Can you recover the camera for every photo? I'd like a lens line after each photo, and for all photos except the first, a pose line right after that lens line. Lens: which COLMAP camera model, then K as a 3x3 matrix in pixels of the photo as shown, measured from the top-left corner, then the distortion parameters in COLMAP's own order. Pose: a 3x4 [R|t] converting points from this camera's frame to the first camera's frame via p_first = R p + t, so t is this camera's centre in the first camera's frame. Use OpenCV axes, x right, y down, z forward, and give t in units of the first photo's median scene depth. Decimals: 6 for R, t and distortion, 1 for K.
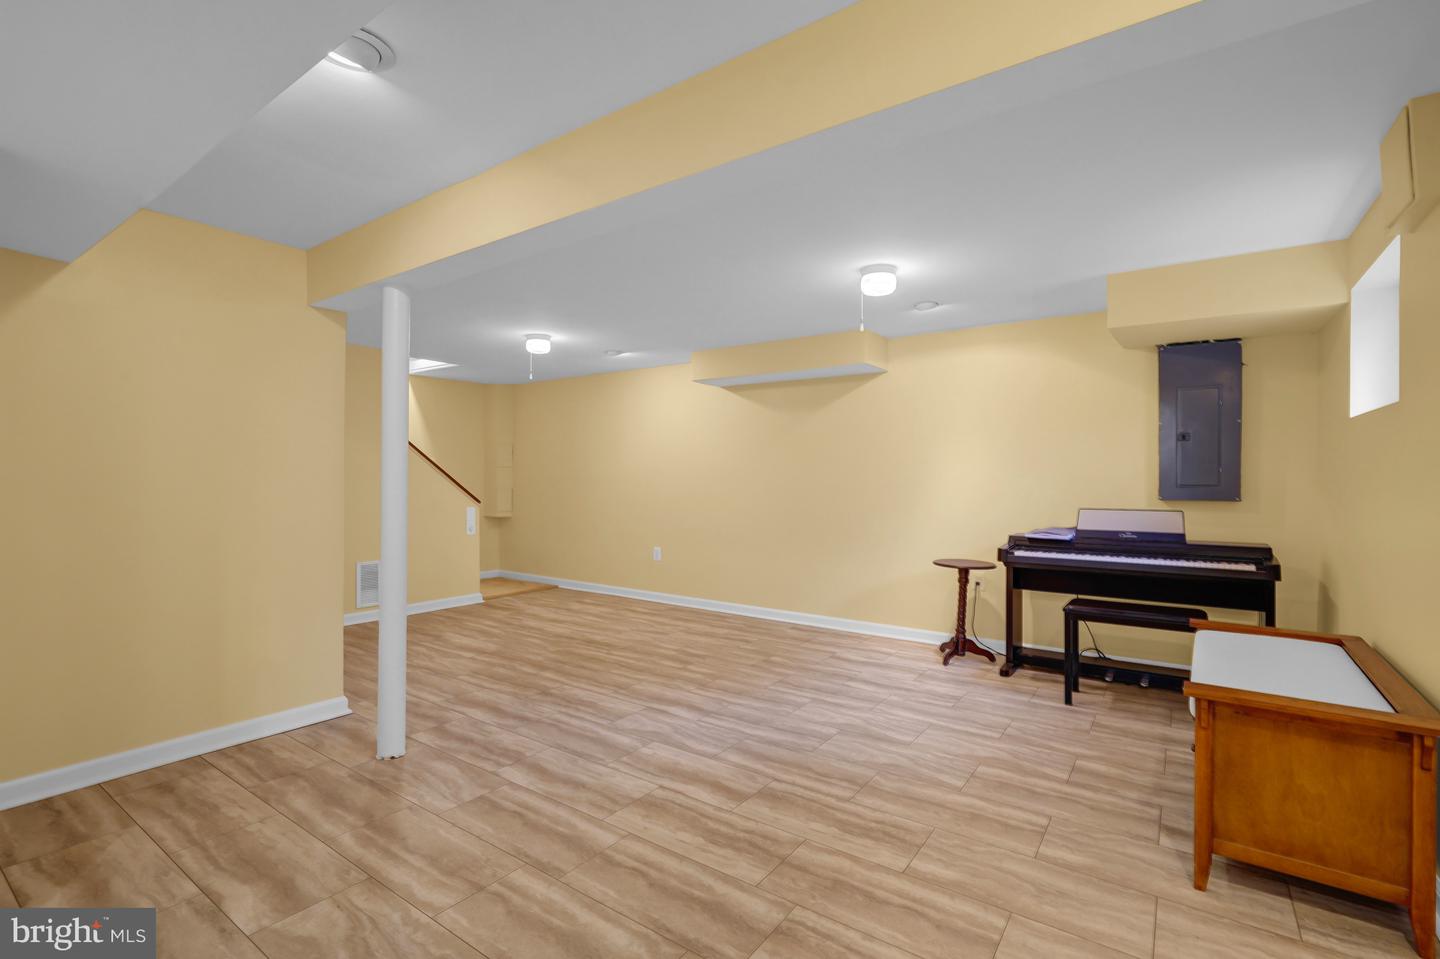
lens RADIAL K [[662.0, 0, 720.2], [0, 662.0, 470.6], [0, 0, 1]] dist [-0.000396, 0.000995]
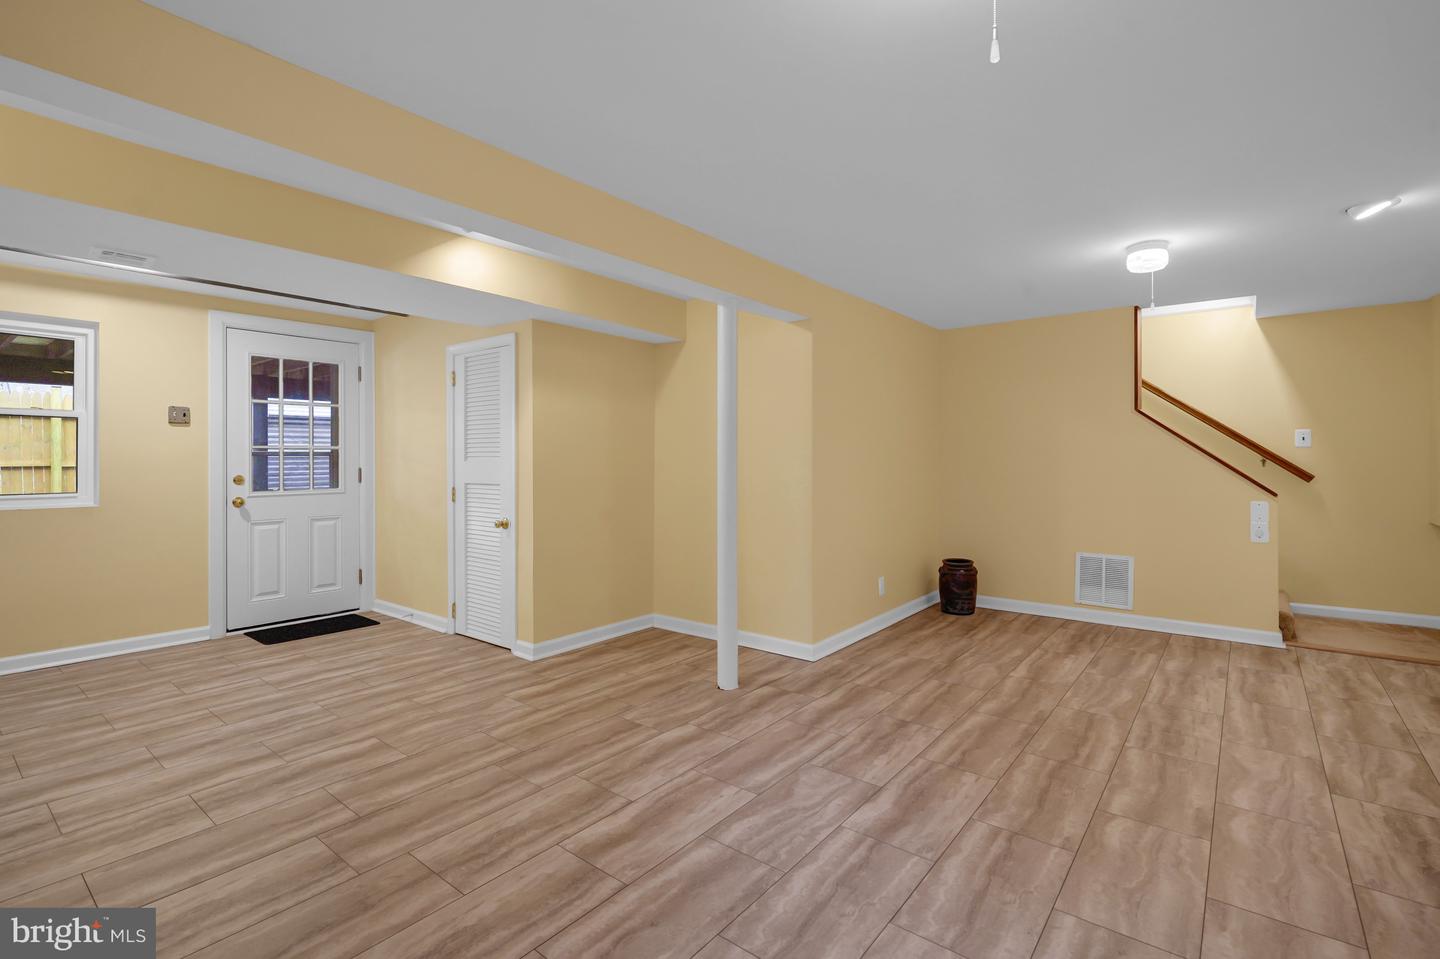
lens RADIAL K [[657.9, 0, 714.7], [0, 657.9, 456.5], [0, 0, 1]] dist [-0.000685, 0.000028]
pose [[-0.056388, -0.009076, -0.998368, 0.661640], [0.015136, 0.999836, -0.009944, 0.013549], [0.998294, -0.015672, -0.056242, 0.962276]]
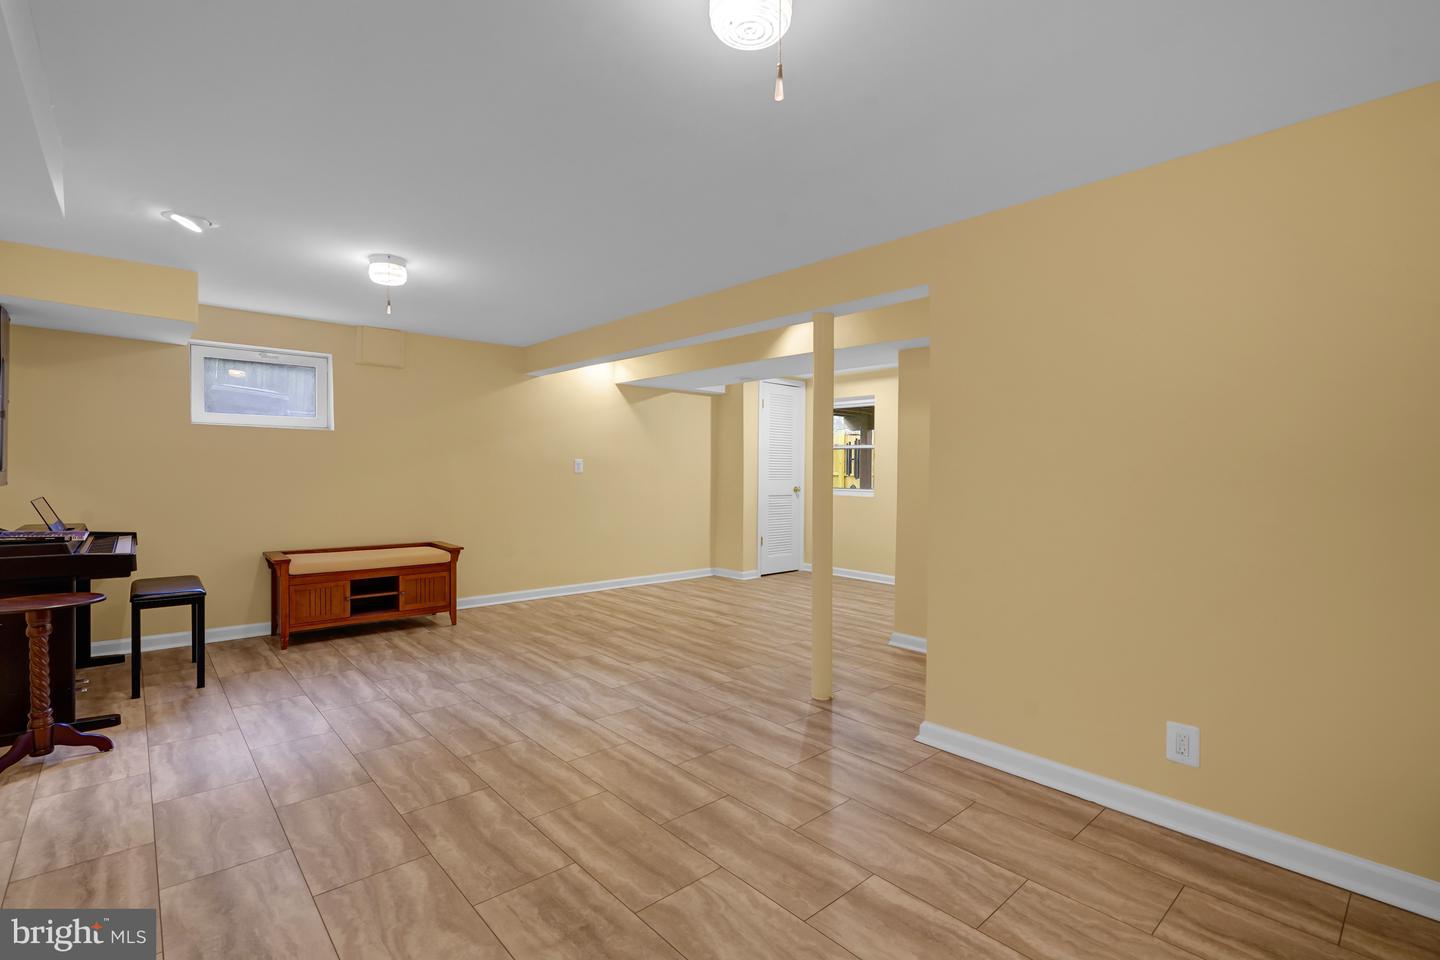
lens RADIAL K [[662.0, 0, 720.2], [0, 662.0, 471.1], [0, 0, 1]] dist [-0.000396, 0.000995]
pose [[-0.976872, -0.012647, 0.213452, -0.521179], [-0.015489, 0.999812, -0.011647, 0.025540], [-0.213264, -0.014684, -0.976884, 2.056674]]
